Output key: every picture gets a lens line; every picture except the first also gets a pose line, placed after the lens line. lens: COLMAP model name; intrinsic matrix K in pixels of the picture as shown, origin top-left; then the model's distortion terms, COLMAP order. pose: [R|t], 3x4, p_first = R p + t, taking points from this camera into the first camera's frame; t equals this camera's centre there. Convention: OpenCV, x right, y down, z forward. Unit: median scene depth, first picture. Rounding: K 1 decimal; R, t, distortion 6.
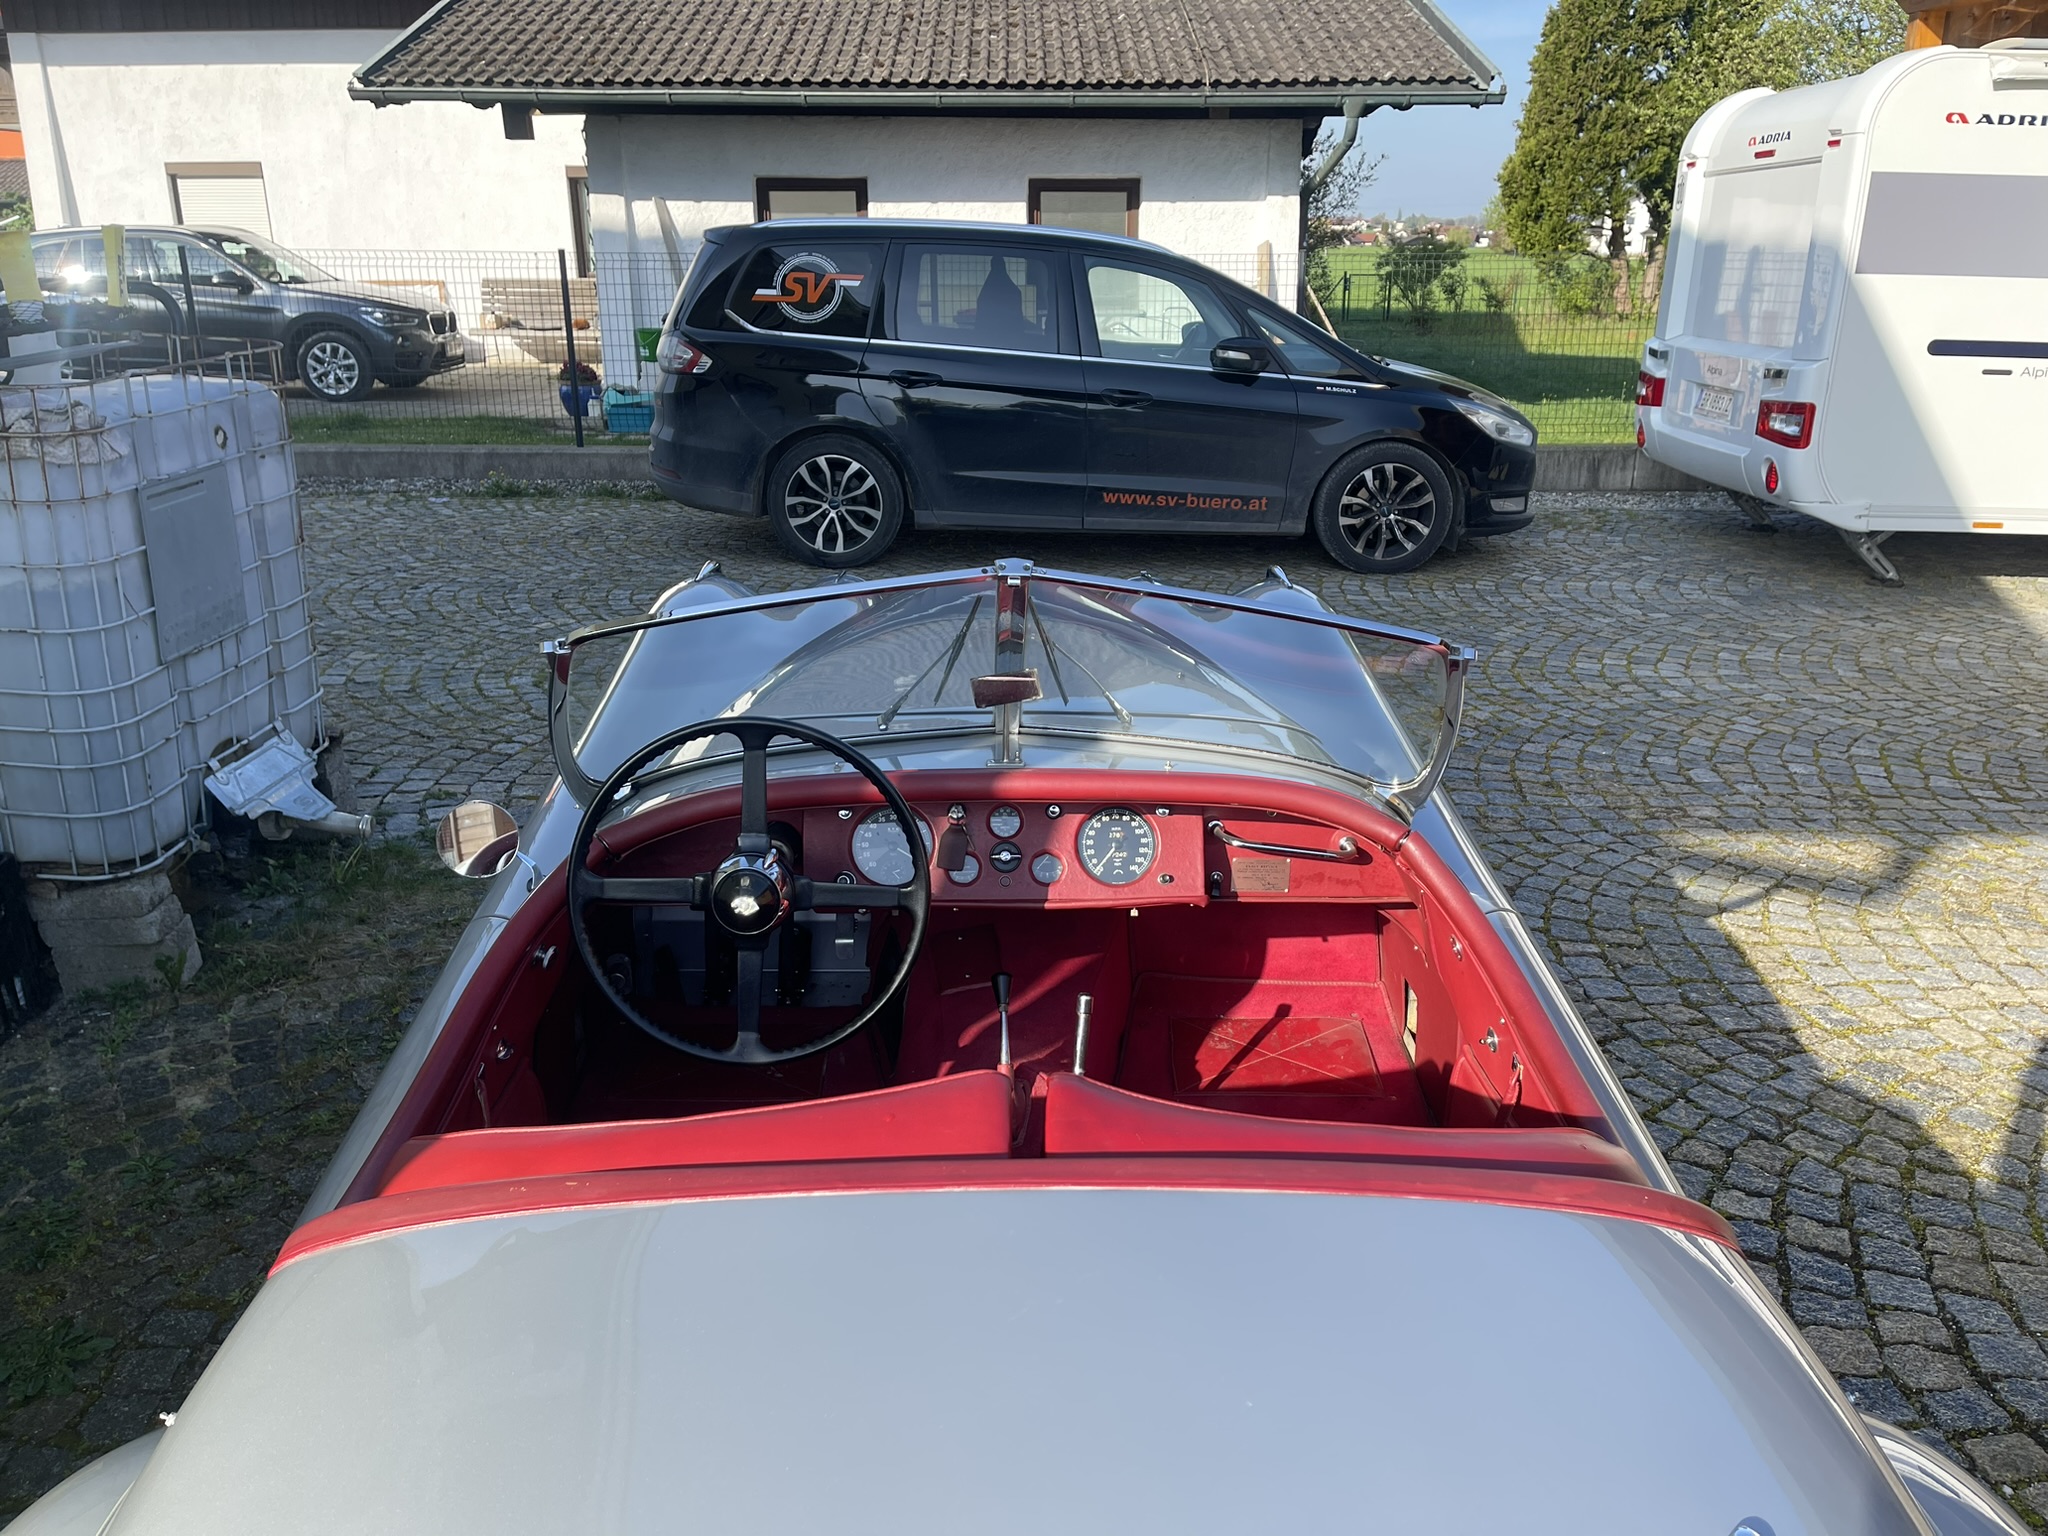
lens RADIAL K [[1522.4, 0, 1043.4], [0, 1522.4, 771.3], [0, 0, 1]] dist [0.104793, -0.128445]
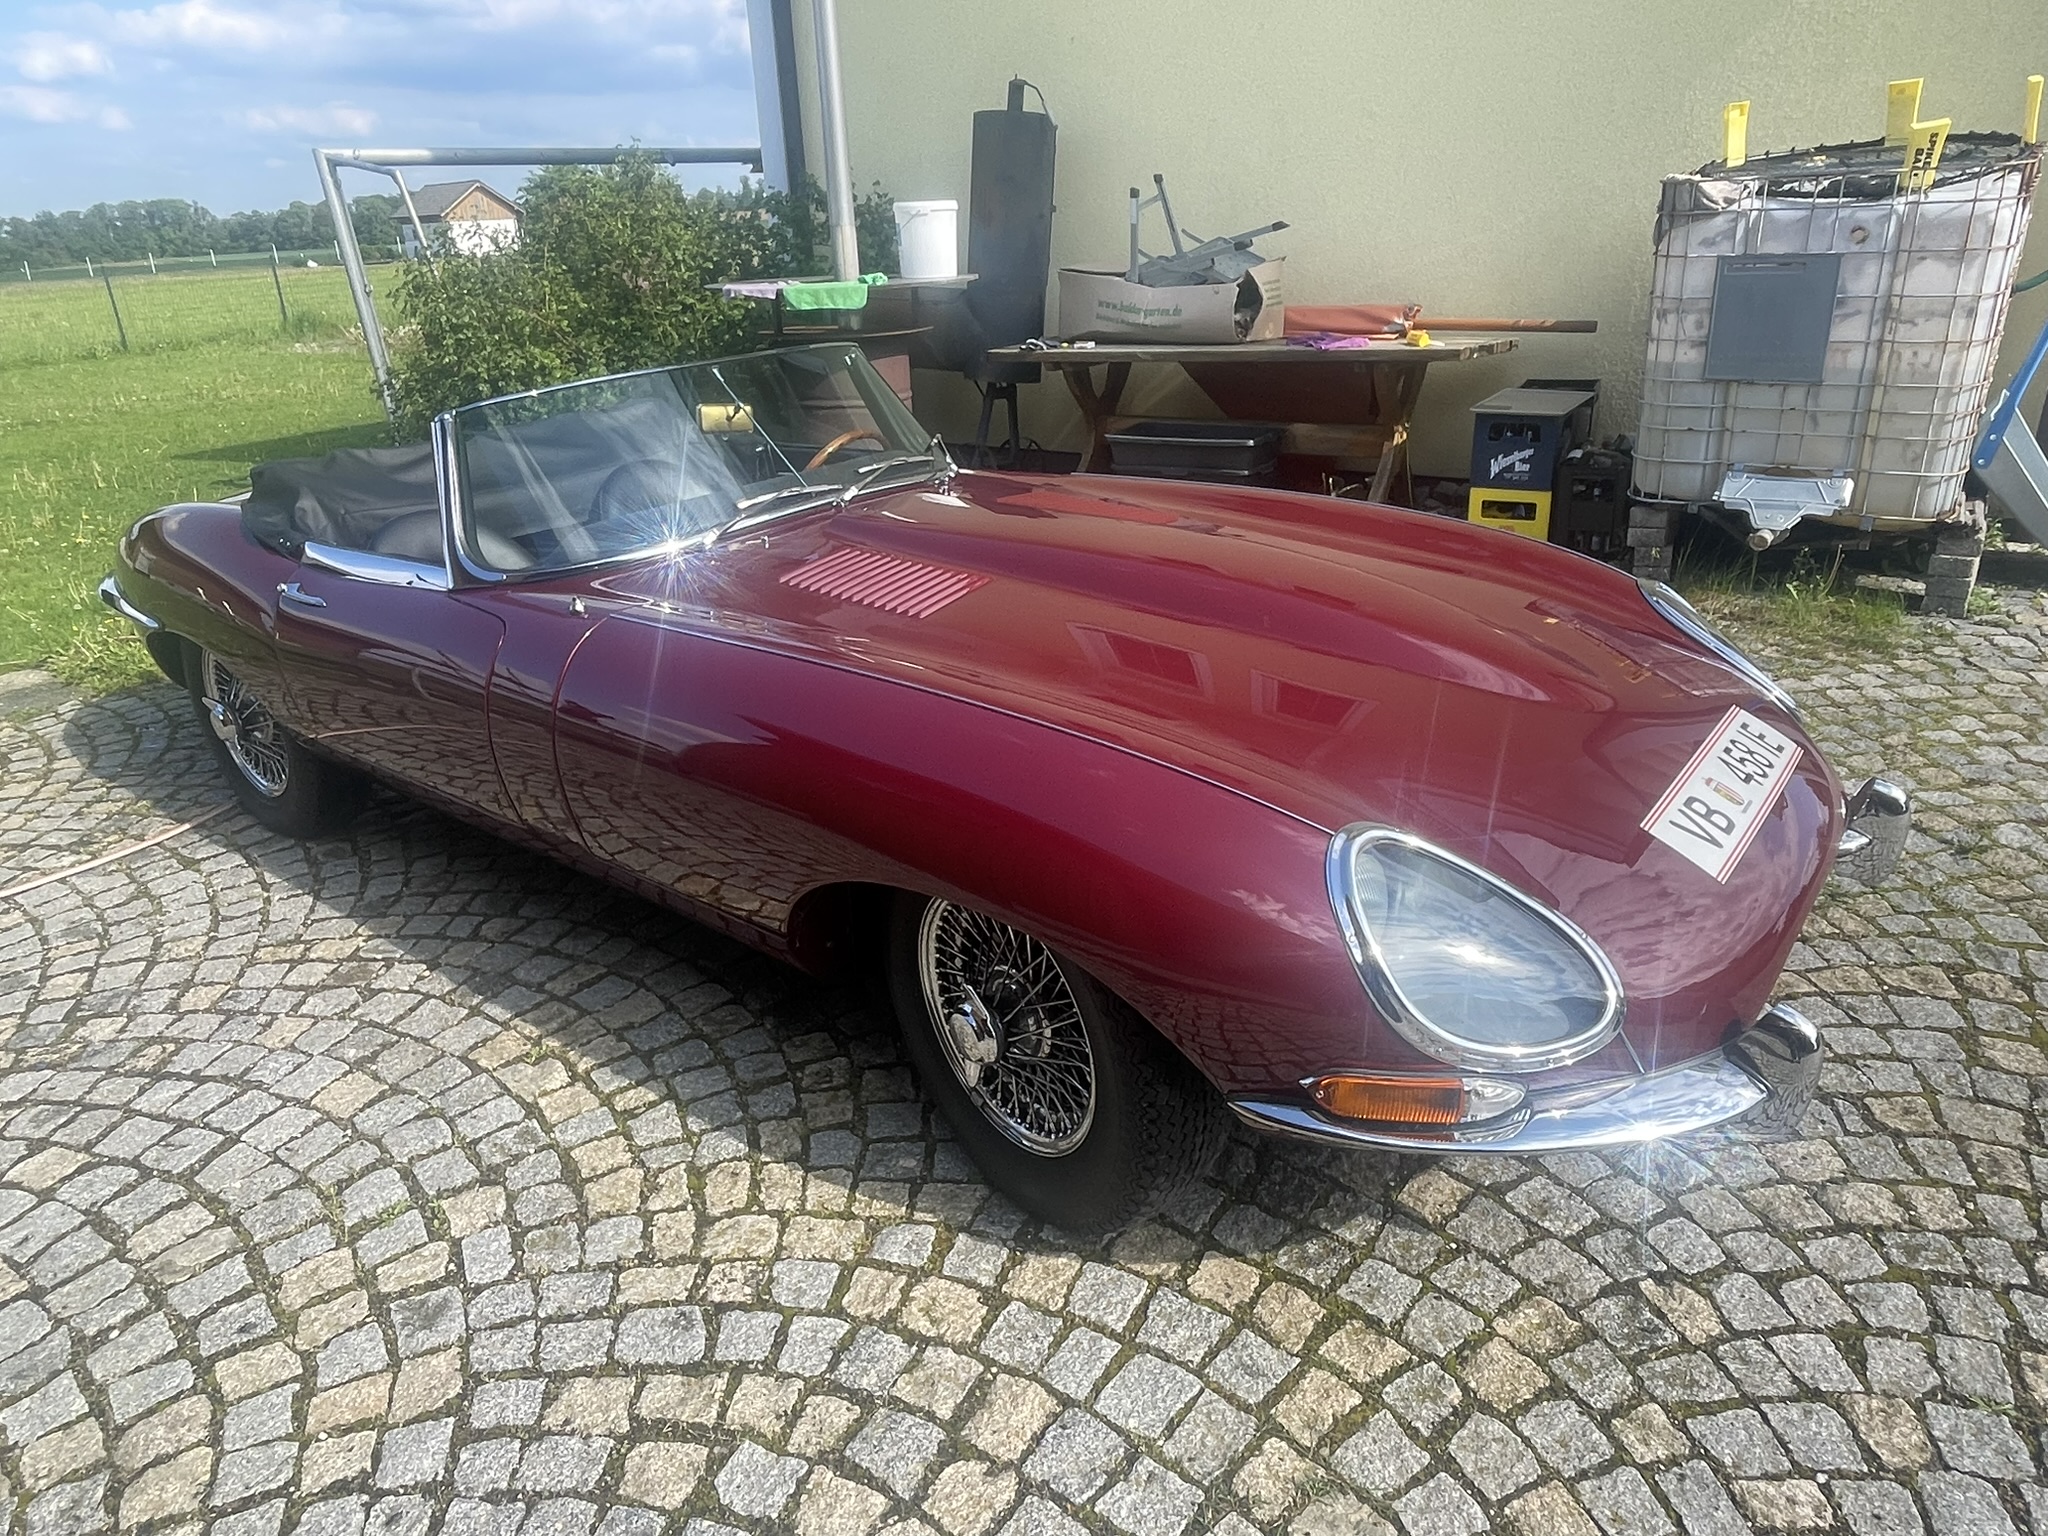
lens RADIAL K [[1331.7, 0, 1008.8], [0, 1331.7, 762.5], [0, 0, 1]] dist [-0.005353, 0.000218]
pose [[-0.563247, 0.348300, -0.749293, 0.252487], [-0.230295, 0.804713, 0.547176, -0.088483], [0.793547, 0.480754, -0.373040, 0.308745]]
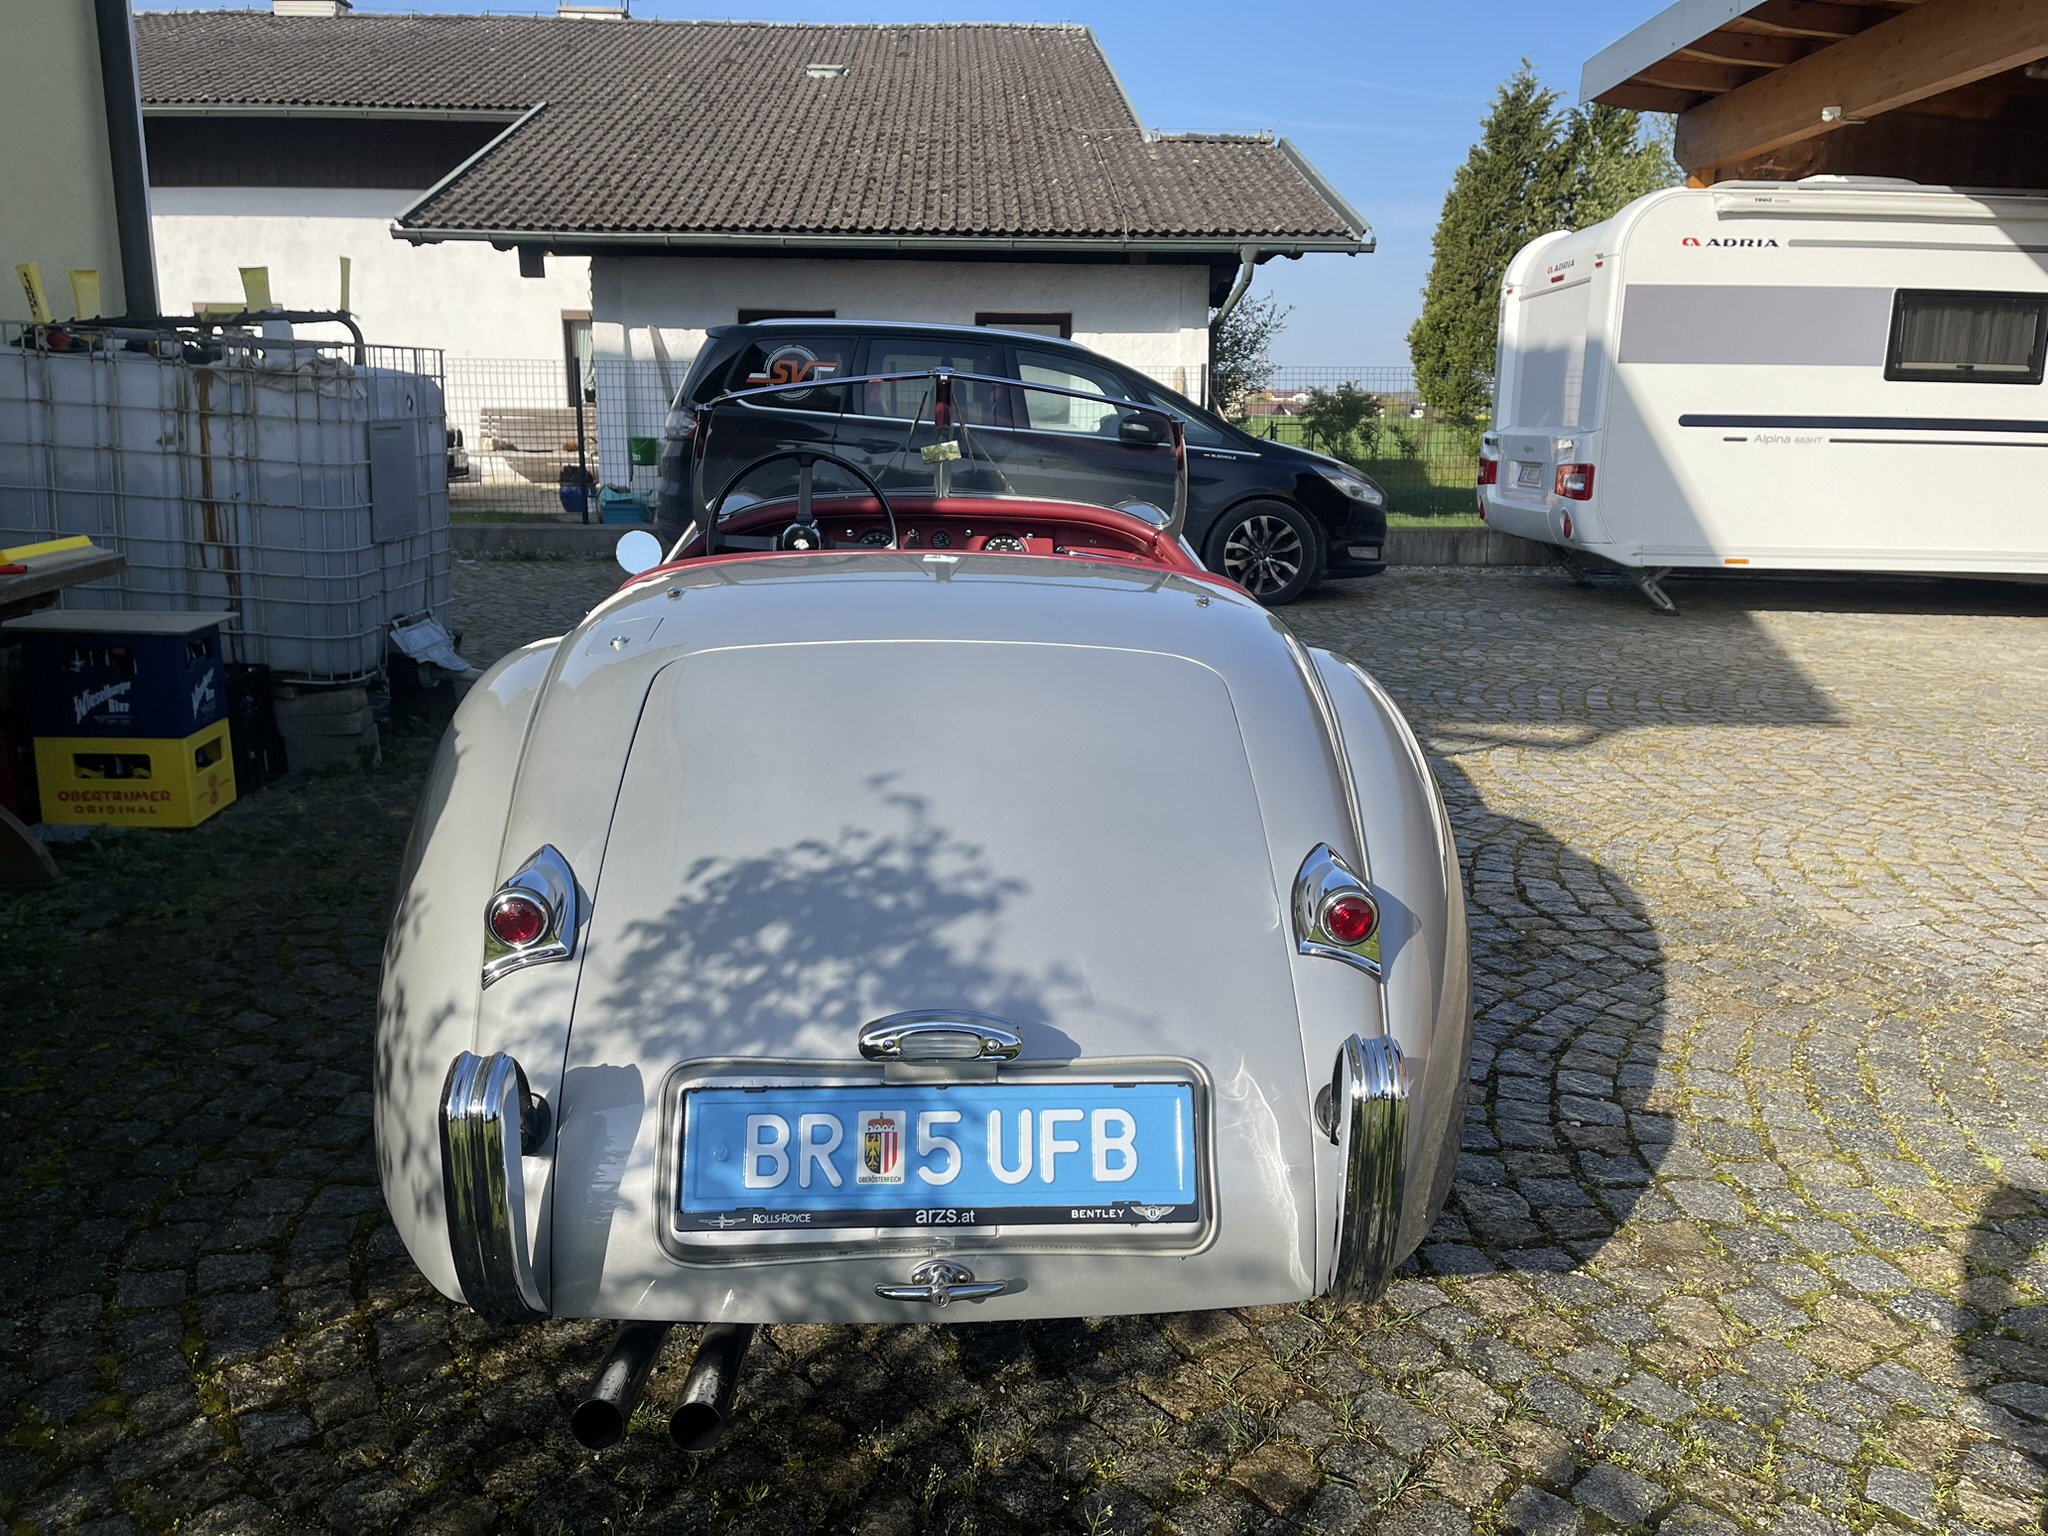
lens RADIAL K [[1523.0, 0, 1033.4], [0, 1523.0, 766.8], [0, 0, 1]] dist [0.082466, -0.103907]
pose [[0.999695, 0.001326, 0.024672, 0.006701], [0.001195, 0.994795, -0.101894, 0.080030], [-0.024679, 0.101892, 0.994489, -0.123514]]
